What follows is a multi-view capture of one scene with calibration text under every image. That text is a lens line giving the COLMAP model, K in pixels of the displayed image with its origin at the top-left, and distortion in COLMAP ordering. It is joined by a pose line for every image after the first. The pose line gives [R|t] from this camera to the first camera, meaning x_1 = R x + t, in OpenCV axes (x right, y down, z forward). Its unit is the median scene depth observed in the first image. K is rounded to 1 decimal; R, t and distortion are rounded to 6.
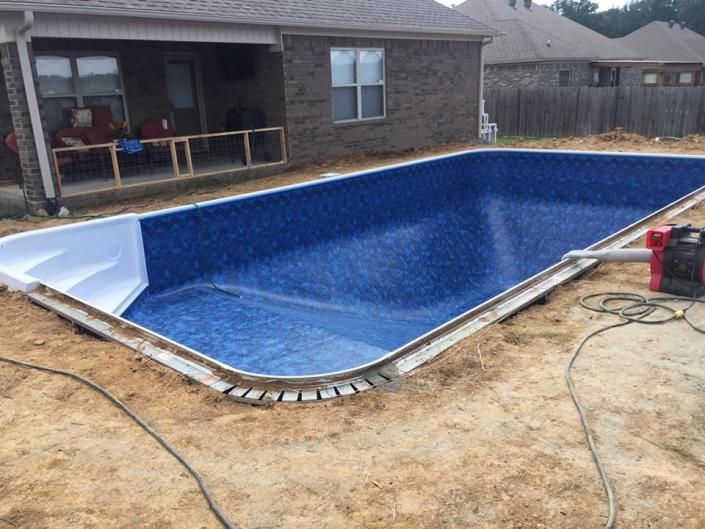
lens RADIAL K [[590.4, 0, 351.4], [0, 590.4, 266.6], [0, 0, 1]] dist [0.021533, -0.042209]
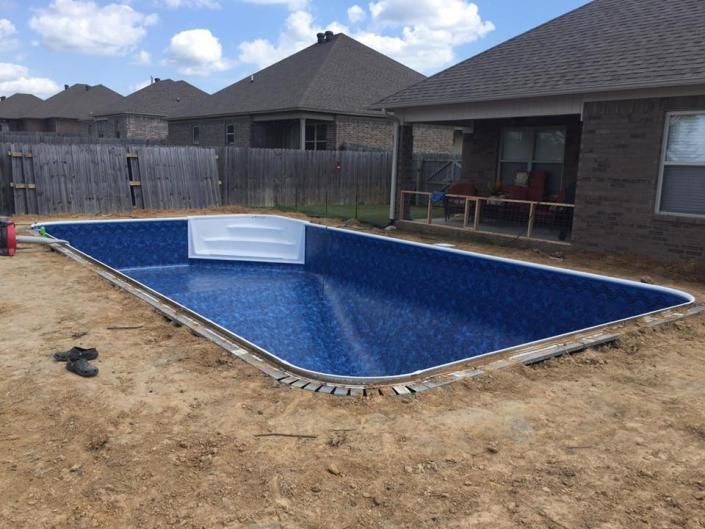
lens RADIAL K [[590.4, 0, 351.1], [0, 590.4, 263.9], [0, 0, 1]] dist [0.021533, -0.042209]
pose [[-0.202882, 0.201276, -0.958294, 0.815291], [-0.300346, 0.918683, 0.256543, -0.284365], [0.932004, 0.339868, -0.125932, 0.841061]]
